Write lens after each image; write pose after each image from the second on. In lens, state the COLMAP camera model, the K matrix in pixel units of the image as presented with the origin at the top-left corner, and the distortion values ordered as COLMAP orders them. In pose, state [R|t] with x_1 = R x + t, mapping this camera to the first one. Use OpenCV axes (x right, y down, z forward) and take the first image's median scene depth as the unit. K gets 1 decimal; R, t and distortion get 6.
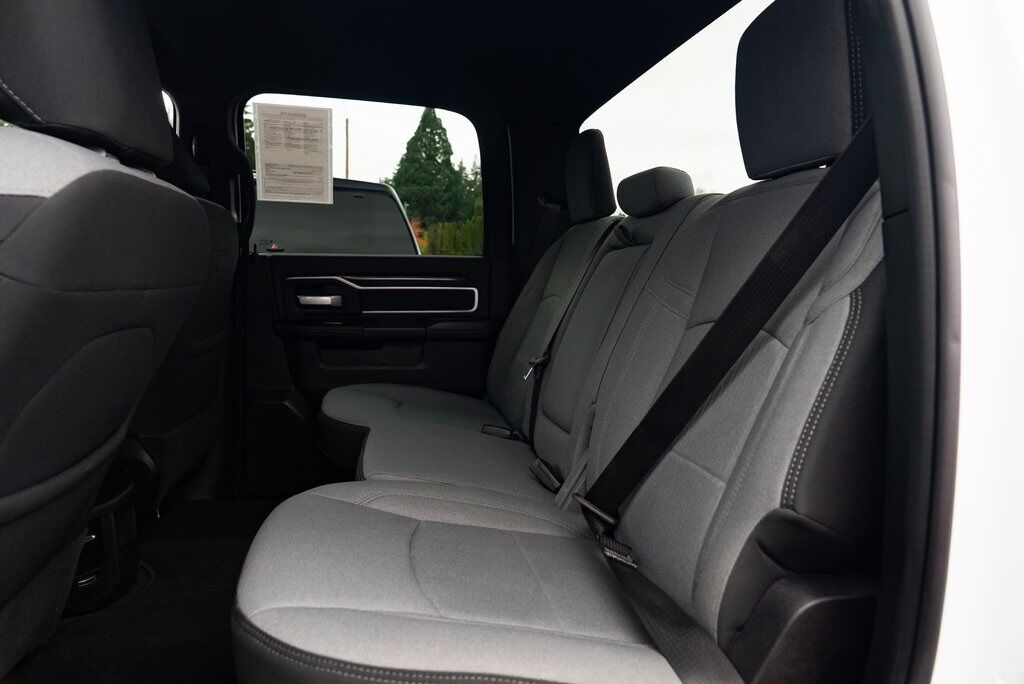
lens RADIAL K [[695.0, 0, 512.0], [0, 695.0, 342.0], [0, 0, 1]] dist [-0.040241, 0.026529]
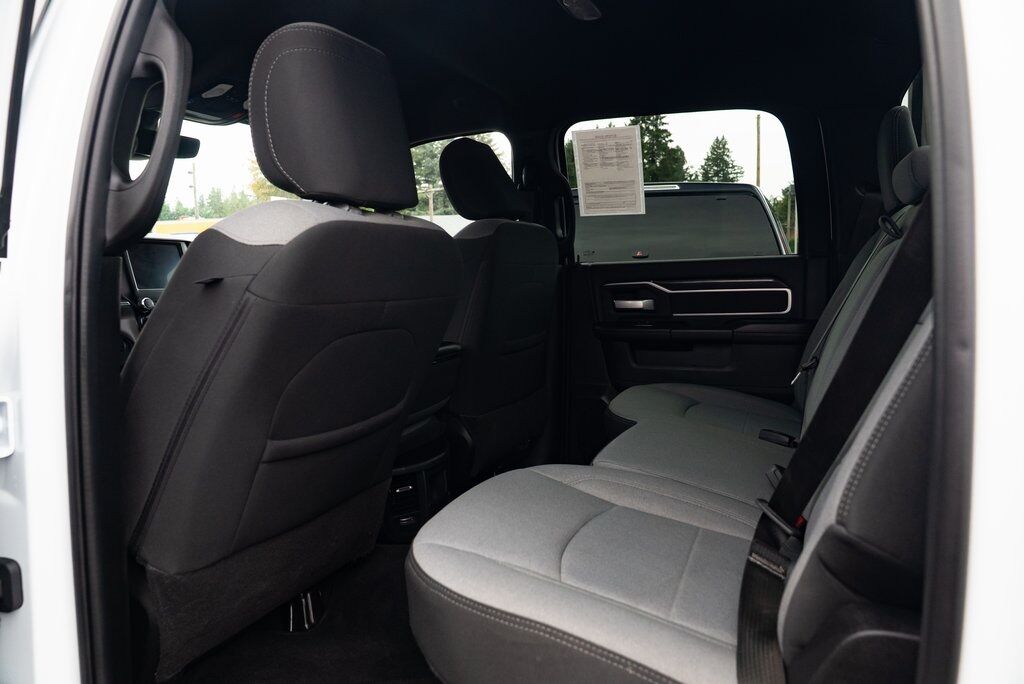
lens RADIAL K [[695.0, 0, 512.0], [0, 695.0, 342.0], [0, 0, 1]] dist [-0.040241, 0.026529]
pose [[0.835458, 0.012228, -0.549418, 0.164982], [-0.013861, 0.999903, 0.001176, -0.000095], [0.549380, 0.006633, 0.835547, -0.005244]]
